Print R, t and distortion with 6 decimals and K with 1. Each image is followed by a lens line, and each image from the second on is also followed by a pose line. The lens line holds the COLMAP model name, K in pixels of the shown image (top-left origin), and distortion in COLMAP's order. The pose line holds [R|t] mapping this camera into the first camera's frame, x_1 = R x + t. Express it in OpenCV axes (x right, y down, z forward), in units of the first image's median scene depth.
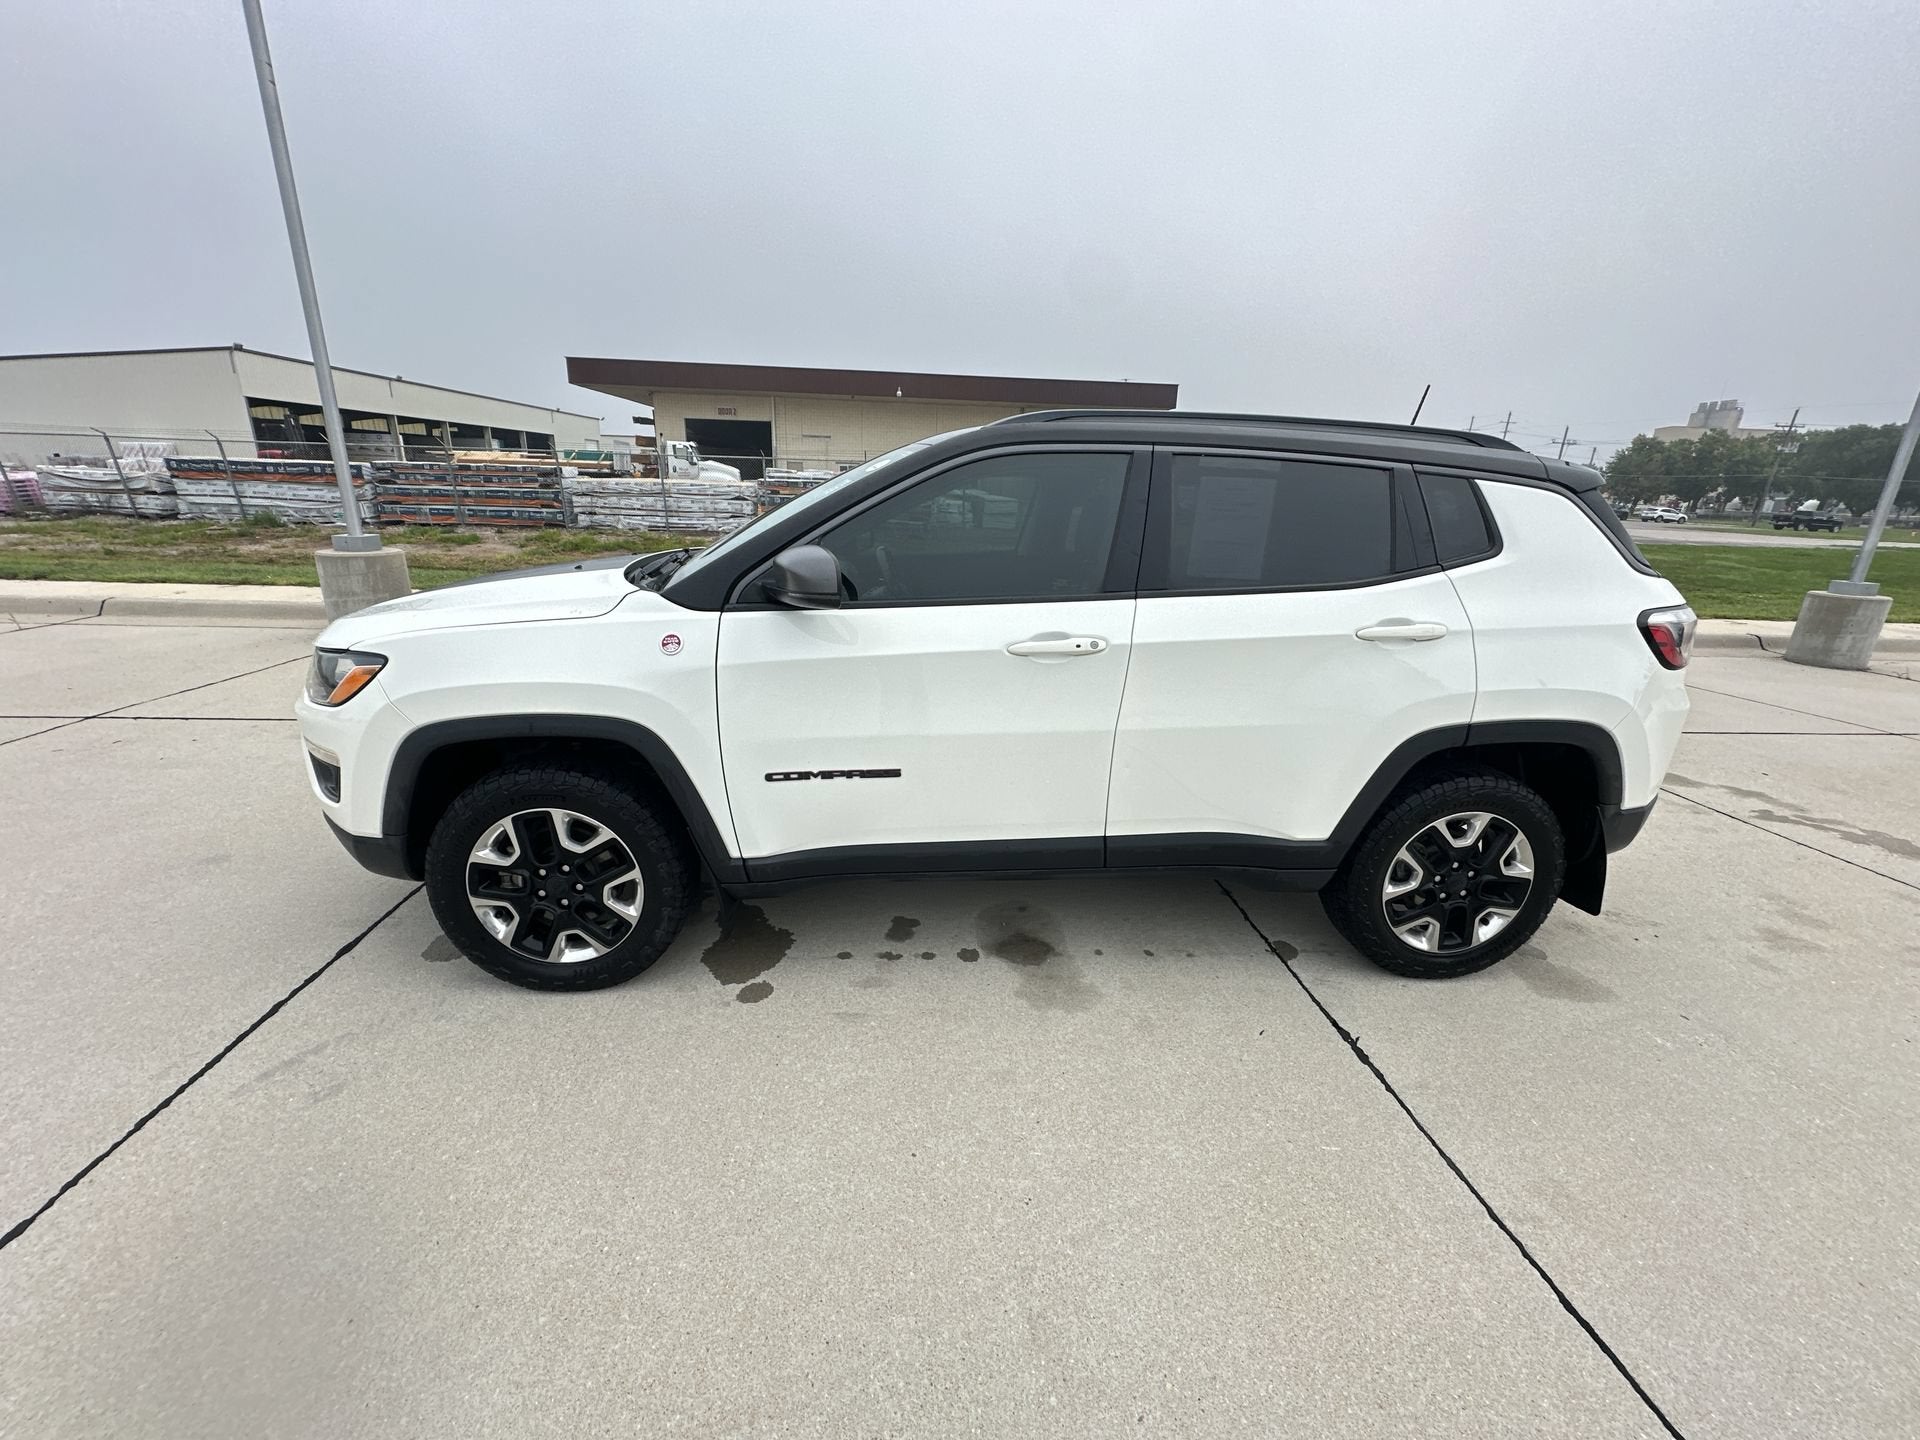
lens RADIAL K [[763.7, 0, 958.3], [0, 763.7, 714.9], [0, 0, 1]] dist [-0.003524, 0.000436]
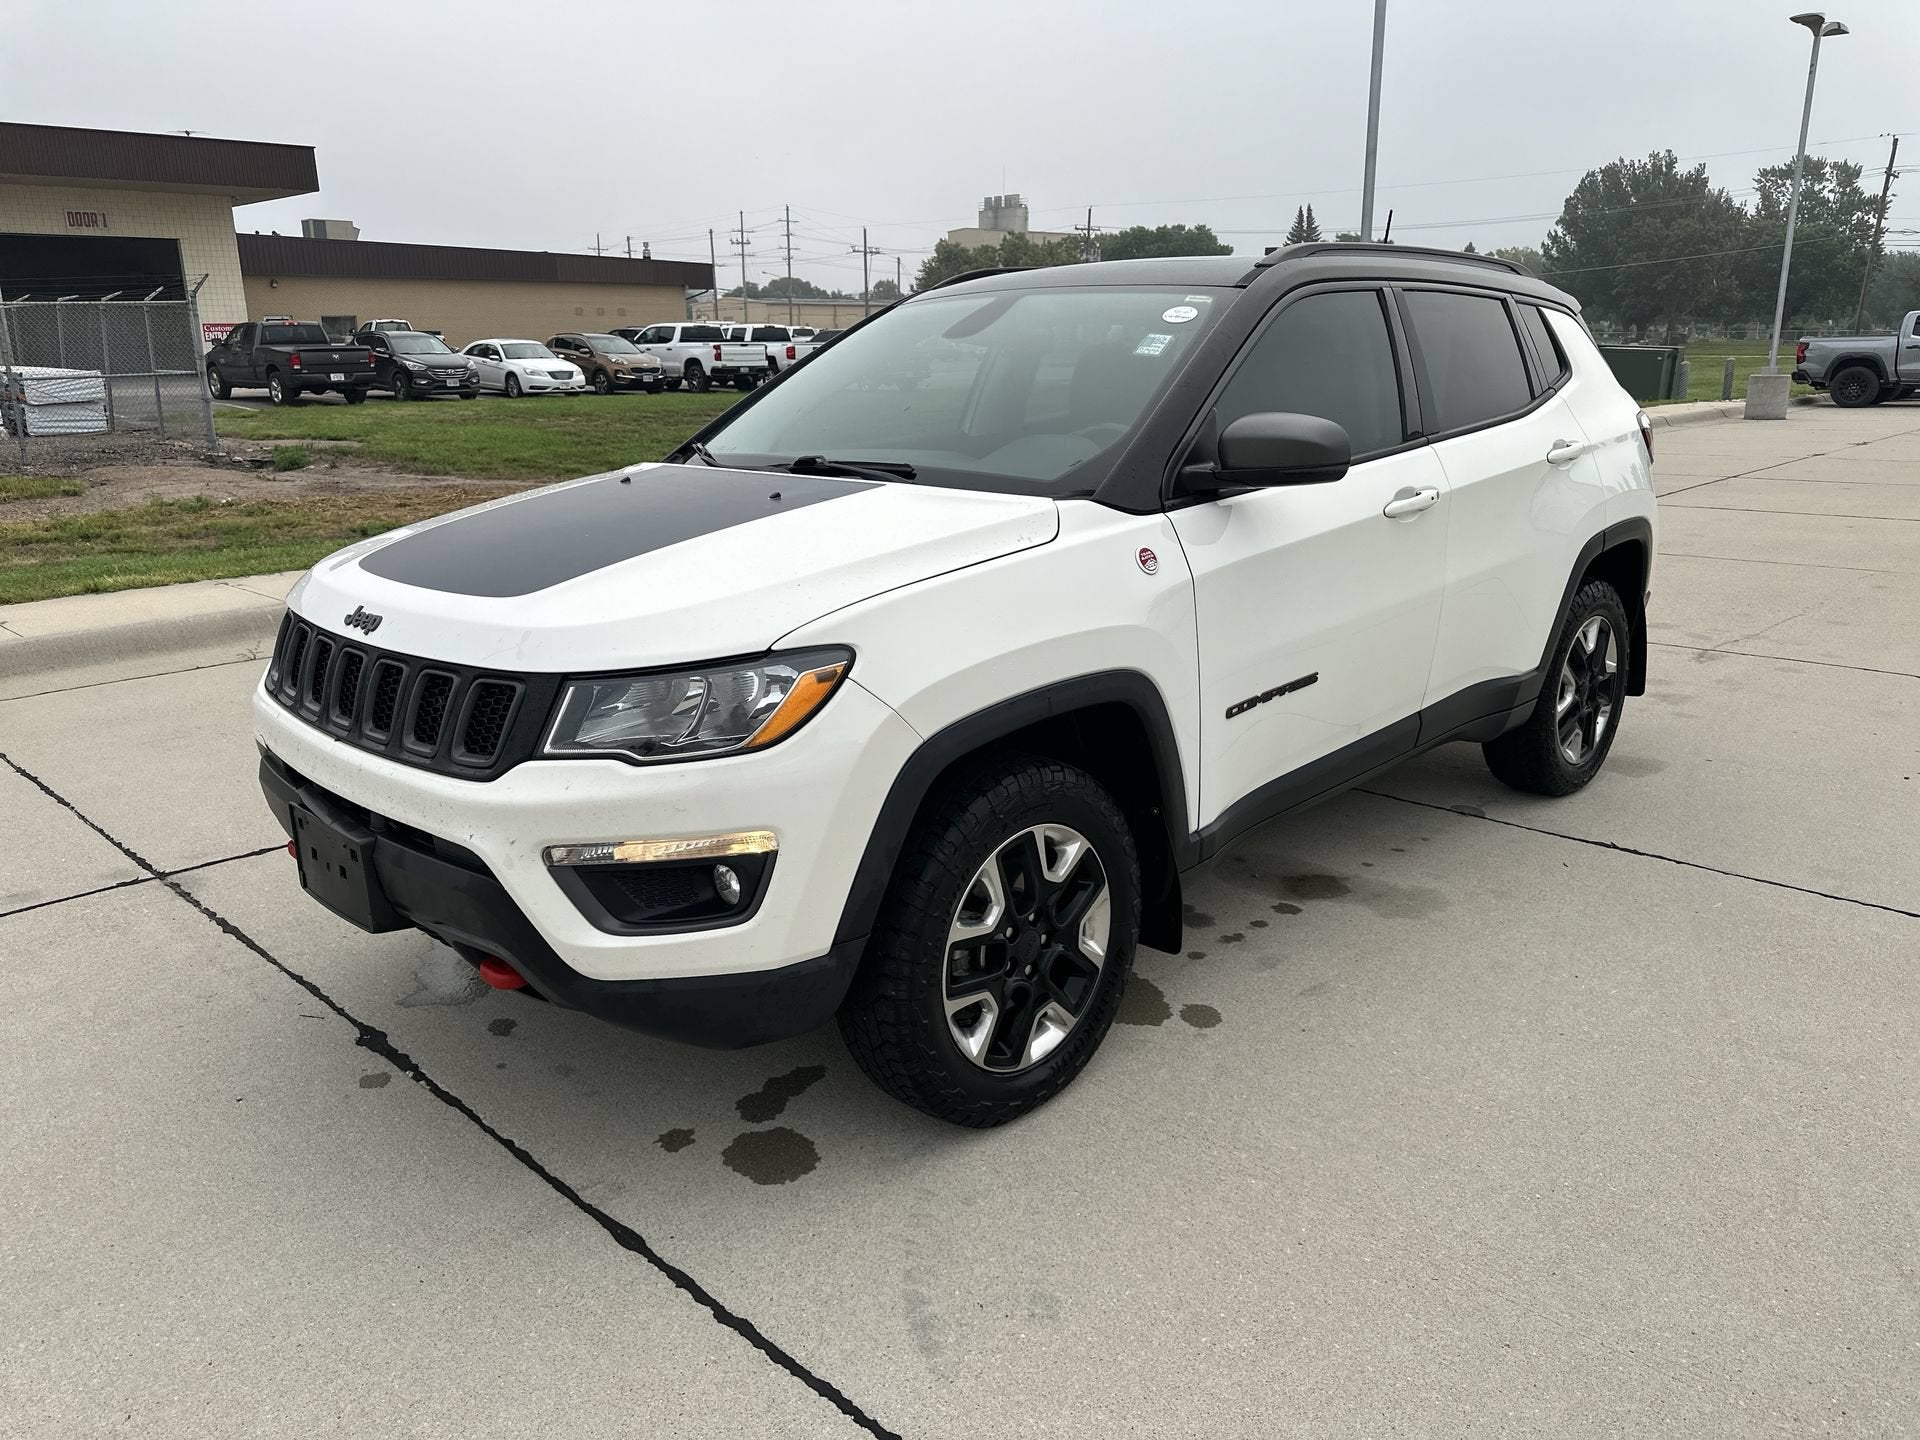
lens RADIAL K [[1346.0, 0, 947.5], [0, 1346.0, 706.8], [0, 0, 1]] dist [0.083659, -0.112595]
pose [[0.755387, -0.212605, 0.619831, -0.963113], [0.225115, 0.972530, 0.059236, -0.052749], [-0.615398, 0.094787, 0.782497, 0.065124]]
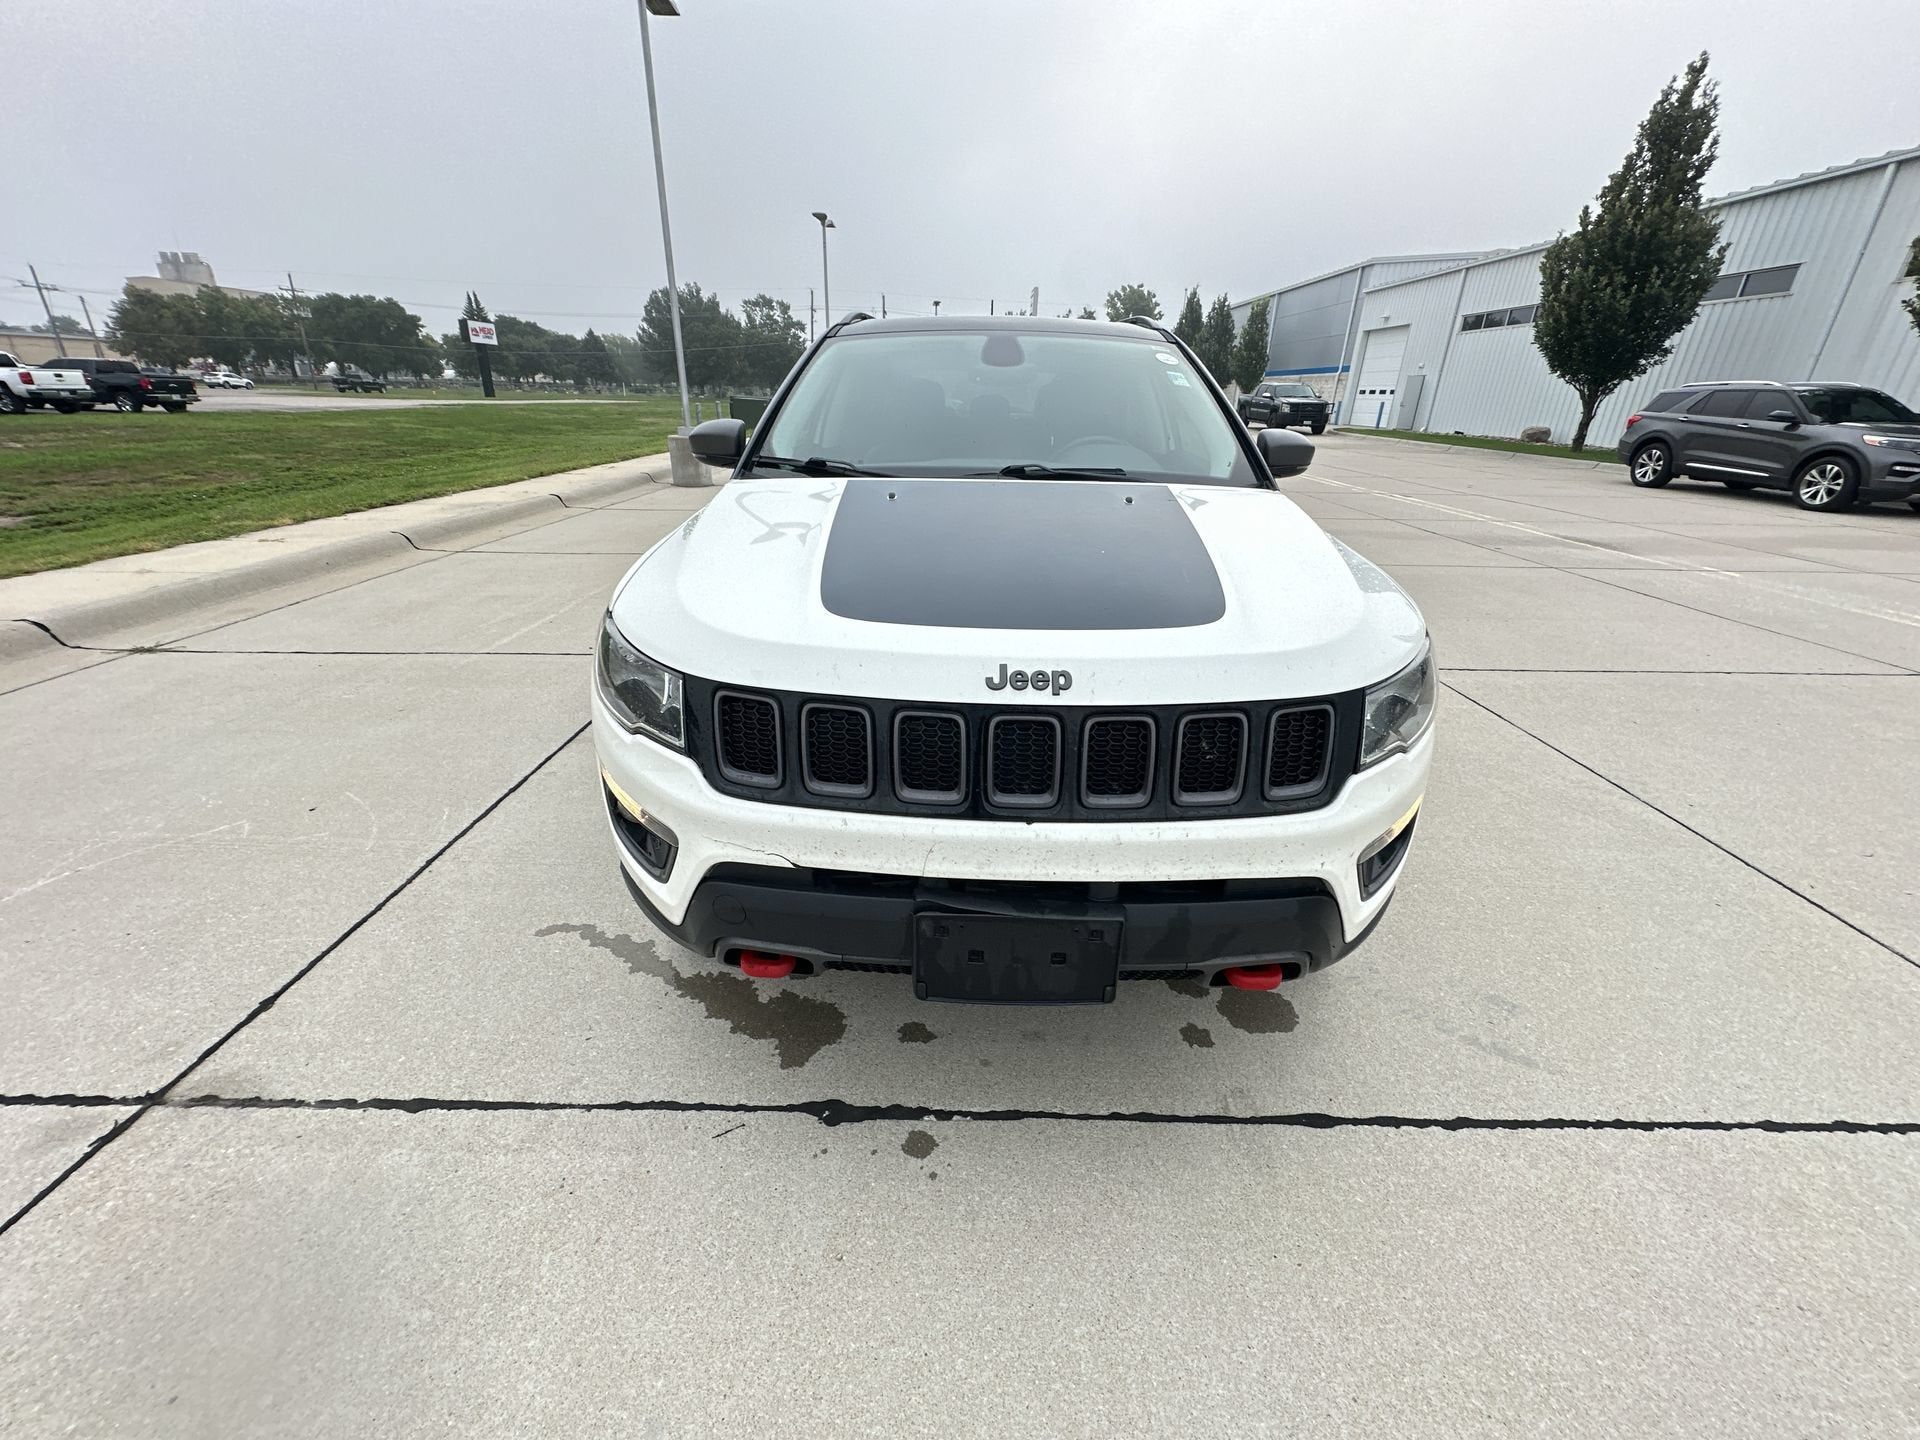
lens RADIAL K [[763.7, 0, 957.6], [0, 763.7, 718.3], [0, 0, 1]] dist [-0.002110, 0.000294]
pose [[0.089050, -0.417442, 0.904330, -1.078350], [0.266838, 0.884747, 0.382127, -0.286083], [-0.959618, 0.207281, 0.190176, 0.924912]]
